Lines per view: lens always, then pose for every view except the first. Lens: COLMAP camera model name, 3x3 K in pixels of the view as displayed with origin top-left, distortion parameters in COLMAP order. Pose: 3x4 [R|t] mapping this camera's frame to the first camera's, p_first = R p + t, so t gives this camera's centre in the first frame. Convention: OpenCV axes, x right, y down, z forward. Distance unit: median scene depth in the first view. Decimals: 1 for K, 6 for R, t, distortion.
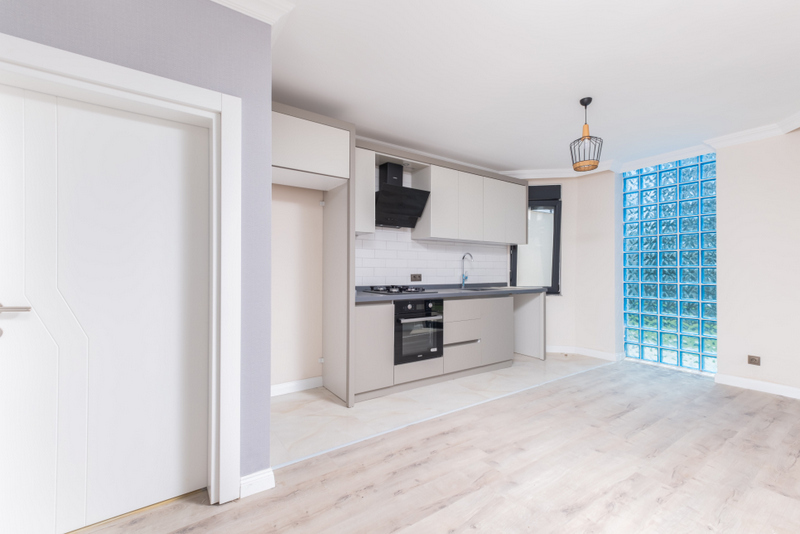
lens RADIAL K [[363.7, 0, 395.4], [0, 363.7, 263.8], [0, 0, 1]] dist [-0.000405, 0.000264]
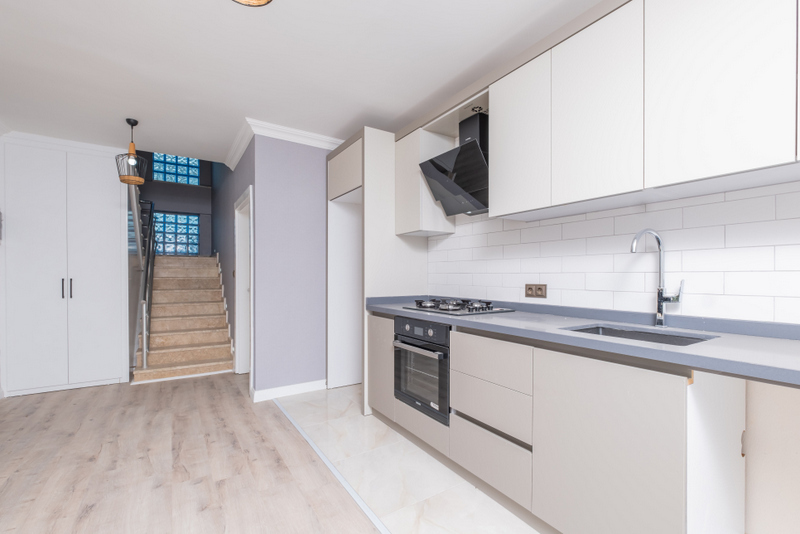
lens RADIAL K [[363.7, 0, 395.4], [0, 363.7, 263.8], [0, 0, 1]] dist [-0.000405, 0.000264]
pose [[-0.073505, -0.032608, -0.996762, 1.048489], [0.017870, 0.999262, -0.034008, 0.020457], [0.997135, -0.020311, -0.072868, 1.398713]]
